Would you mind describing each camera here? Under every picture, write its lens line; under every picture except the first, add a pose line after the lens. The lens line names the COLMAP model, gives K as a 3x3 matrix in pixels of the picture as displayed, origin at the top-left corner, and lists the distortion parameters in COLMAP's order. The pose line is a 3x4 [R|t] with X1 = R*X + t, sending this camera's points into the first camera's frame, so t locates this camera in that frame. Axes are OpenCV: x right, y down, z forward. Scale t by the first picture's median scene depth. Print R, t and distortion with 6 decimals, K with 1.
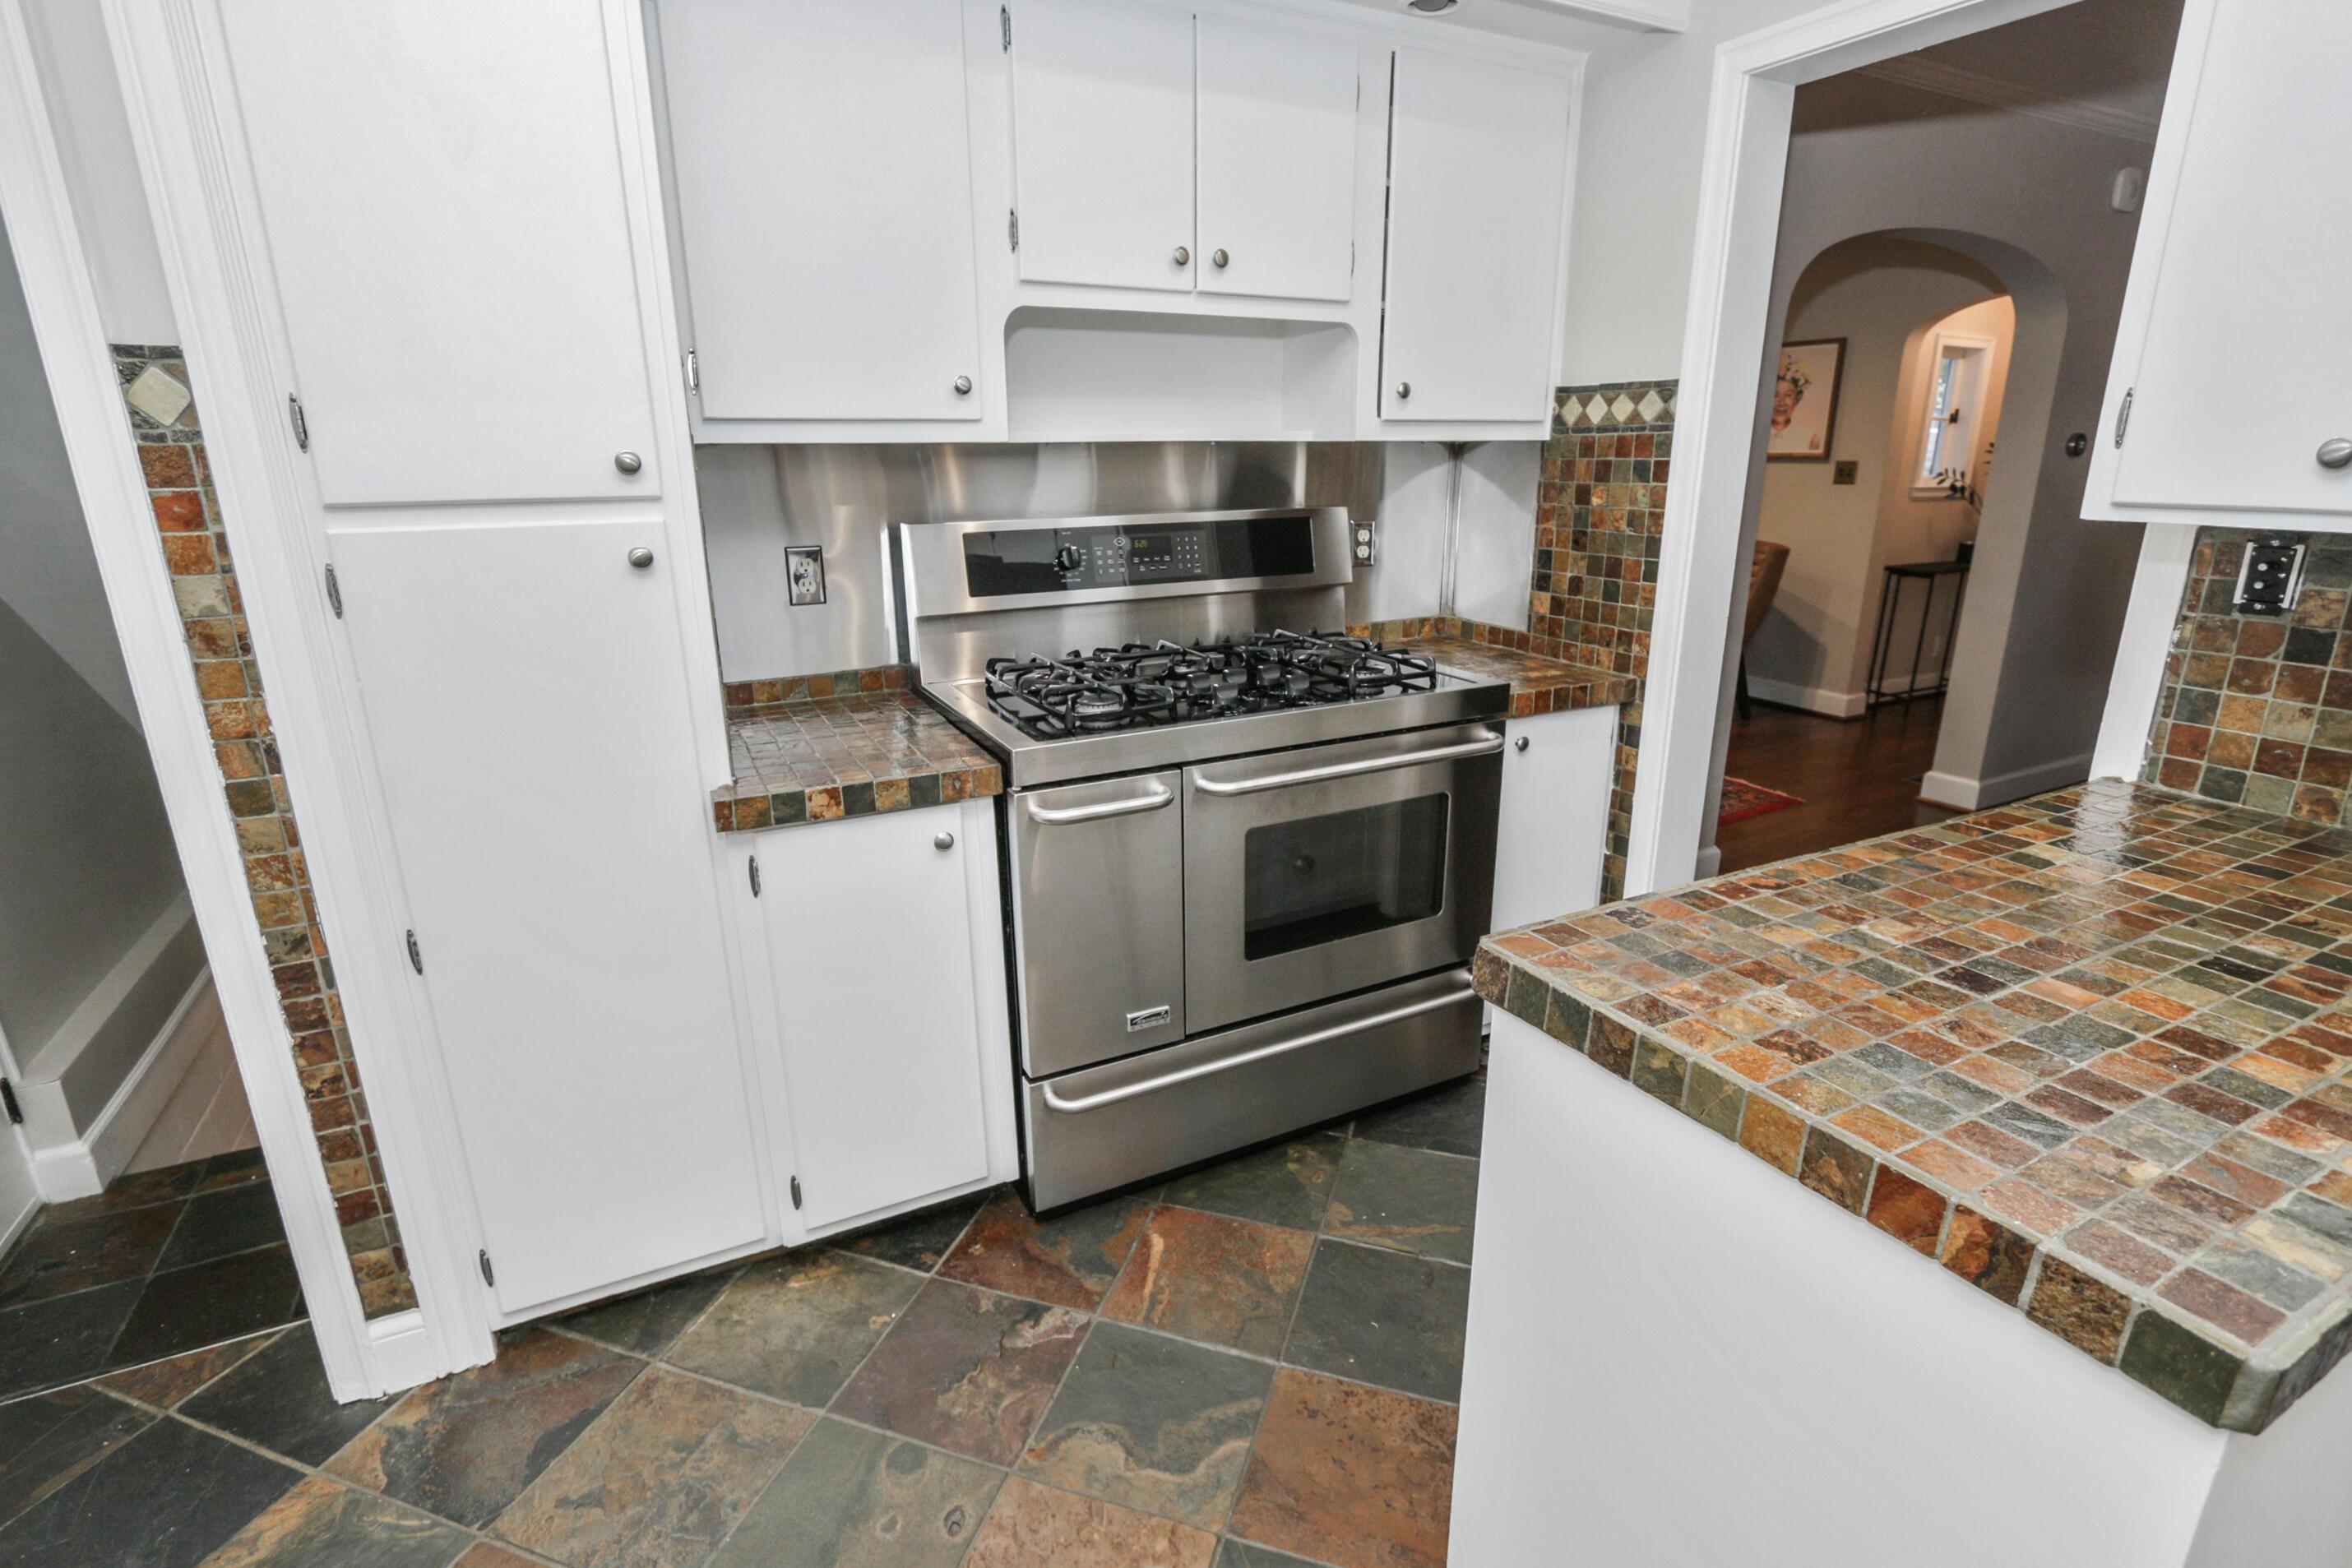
lens RADIAL K [[1079.6, 0, 1183.4], [0, 1079.6, 778.0], [0, 0, 1]] dist [-0.023707, 0.000018]
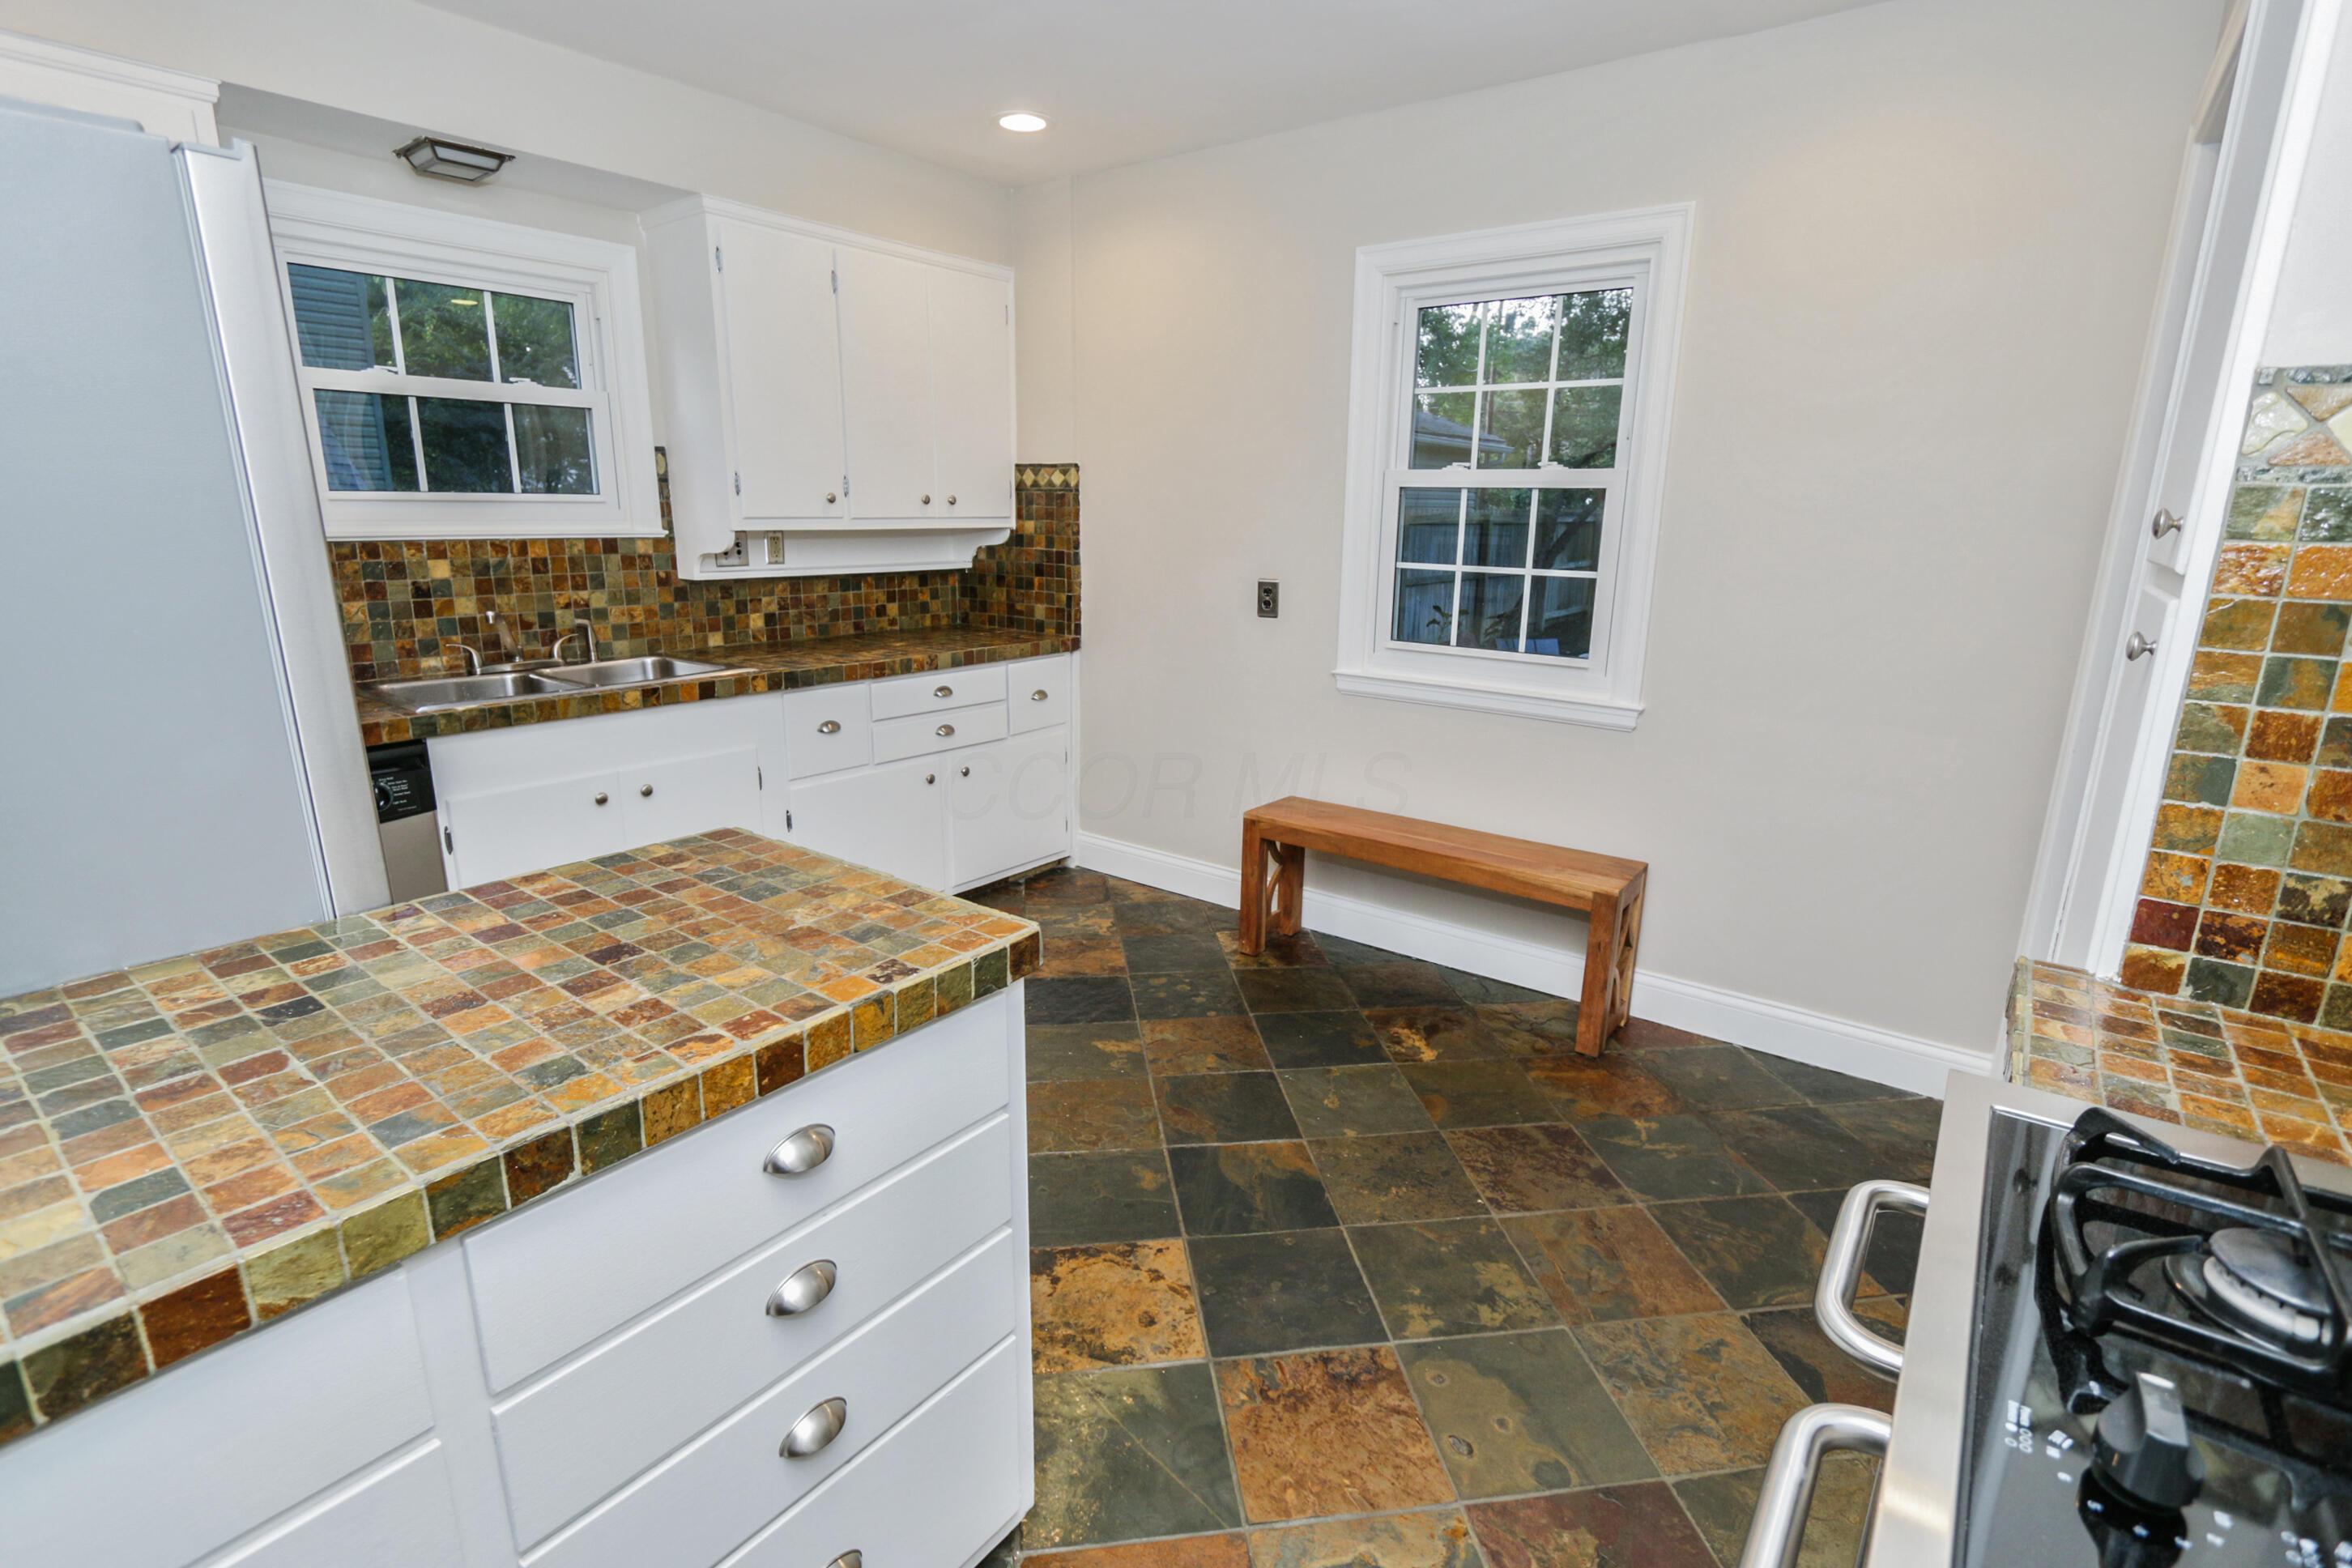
lens RADIAL K [[1079.7, 0, 1176.3], [0, 1079.7, 782.2], [0, 0, 1]] dist [-0.023707, 0.000018]
pose [[-0.893518, 0.103923, -0.436837, 0.638087], [-0.133493, 0.867384, 0.479400, -0.549009], [0.428726, 0.486667, -0.761150, 1.889087]]
